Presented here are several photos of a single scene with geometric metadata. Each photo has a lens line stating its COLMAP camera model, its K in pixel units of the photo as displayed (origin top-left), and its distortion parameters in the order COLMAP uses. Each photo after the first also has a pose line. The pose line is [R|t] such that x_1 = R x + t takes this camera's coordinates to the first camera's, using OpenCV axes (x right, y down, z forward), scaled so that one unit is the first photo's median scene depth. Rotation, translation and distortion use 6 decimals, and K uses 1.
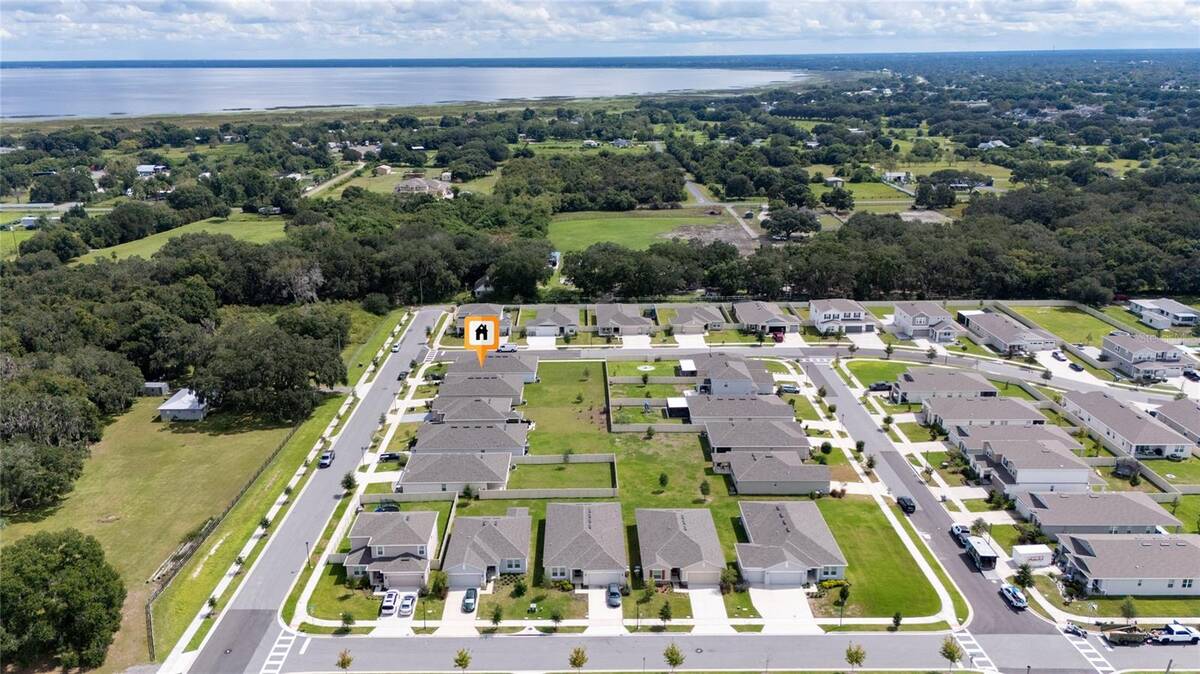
lens RADIAL K [[921.7, 0, 575.5], [0, 921.7, 337.8], [0, 0, 1]] dist [0.085626, -0.103974]
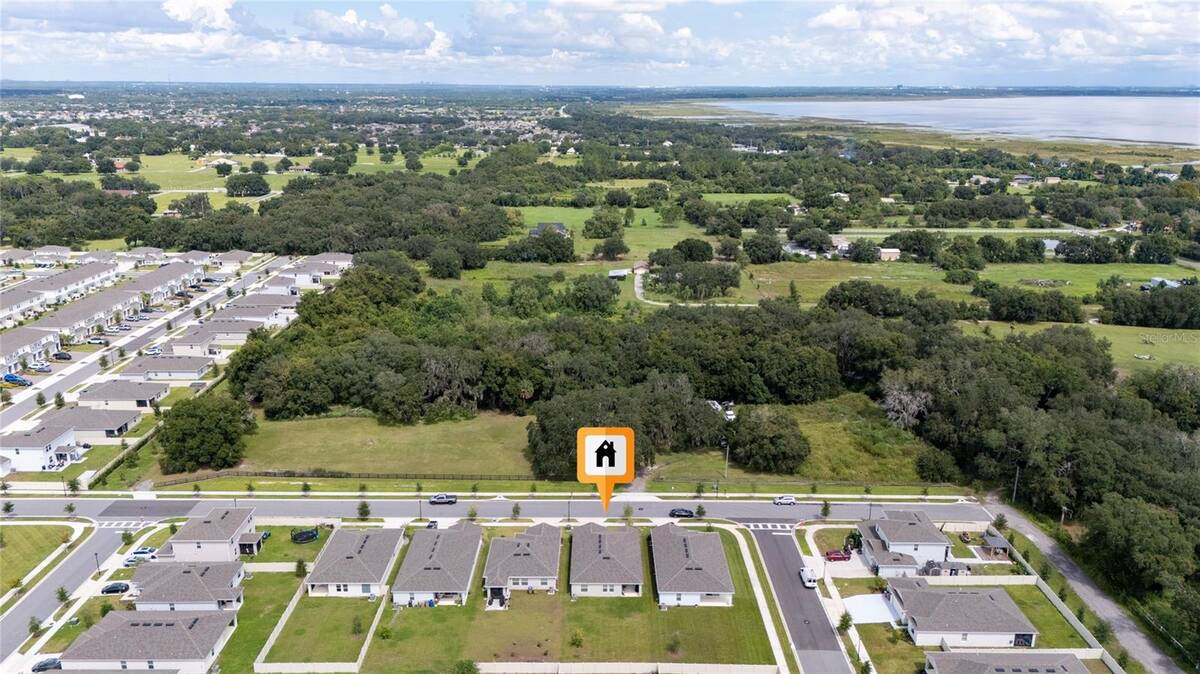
lens RADIAL K [[879.8, 0, 600.0], [0, 879.8, 337.0], [0, 0, 1]] dist [0.071479, -0.074875]
pose [[0.004006, 0.284691, -0.958611, 0.373864], [-0.295681, 0.916092, 0.270828, -0.211379], [0.955278, 0.282358, 0.087848, 0.585481]]
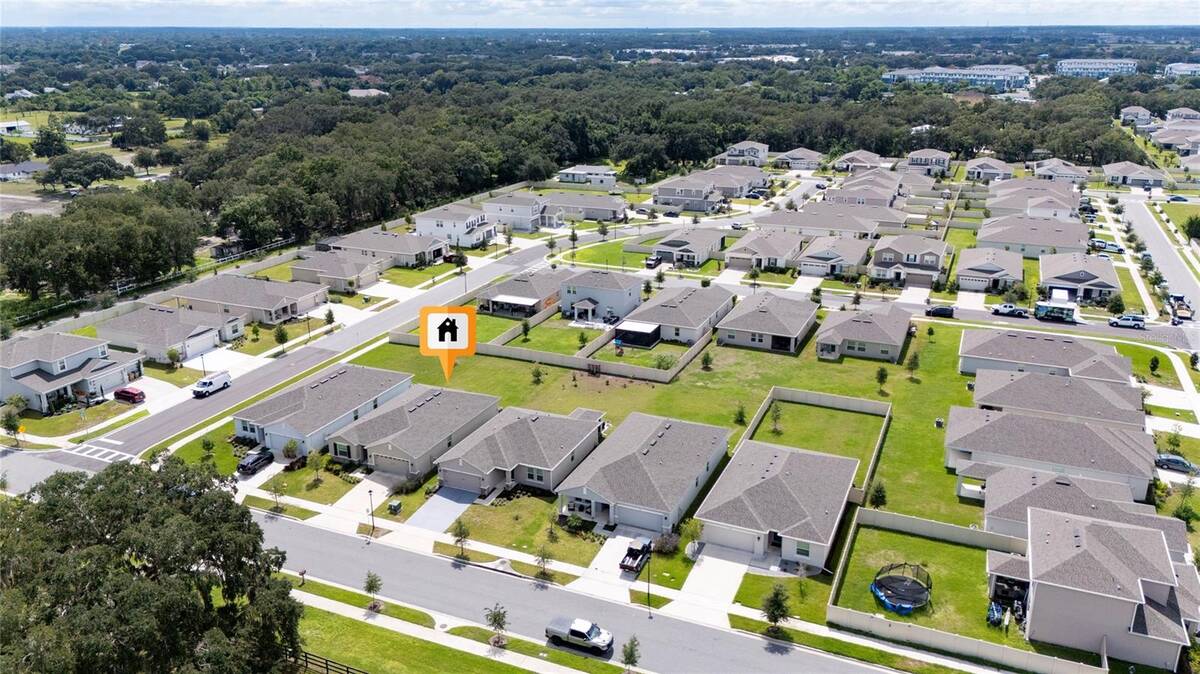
lens RADIAL K [[907.2, 0, 600.0], [0, 907.2, 337.0], [0, 0, 1]] dist [0.071761, -0.086526]
pose [[0.396707, -0.289819, 0.870993, -0.330683], [0.268097, 0.944061, 0.192024, -0.042043], [-0.877922, 0.157334, 0.452215, 0.444879]]
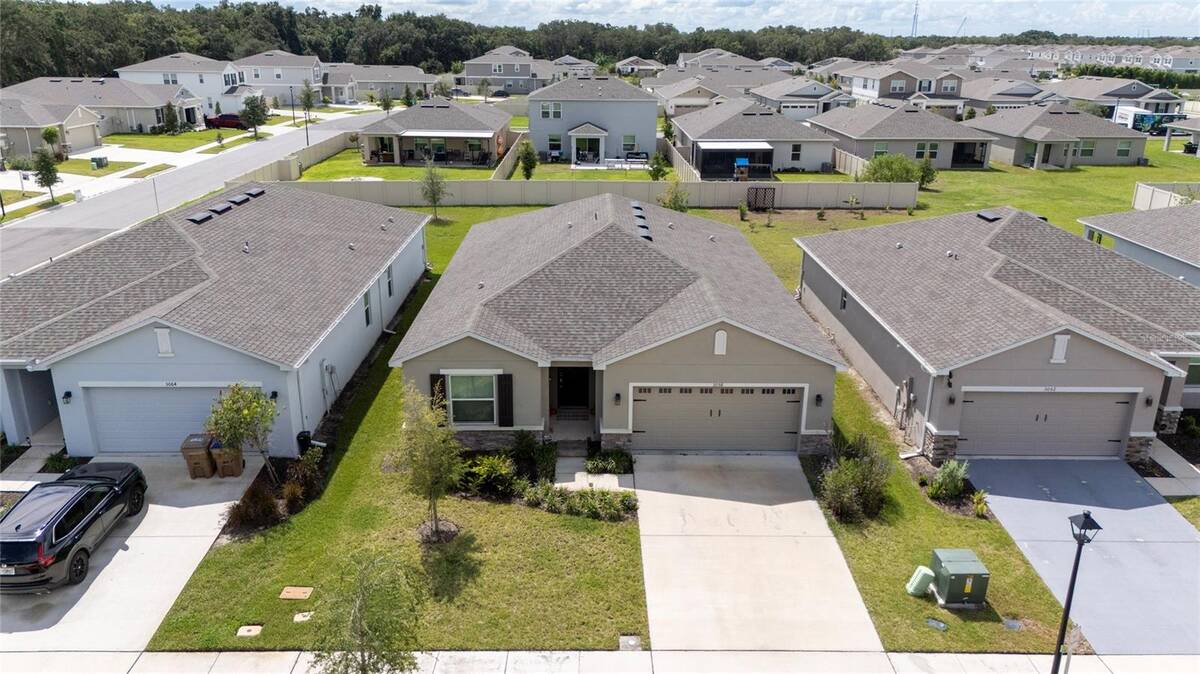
lens RADIAL K [[879.8, 0, 600.0], [0, 879.8, 337.0], [0, 0, 1]] dist [0.071479, -0.074875]
pose [[-0.014460, -0.317777, 0.948055, -0.165418], [0.282422, 0.908249, 0.308741, 0.008763], [-0.959181, 0.272216, 0.076614, 0.662197]]
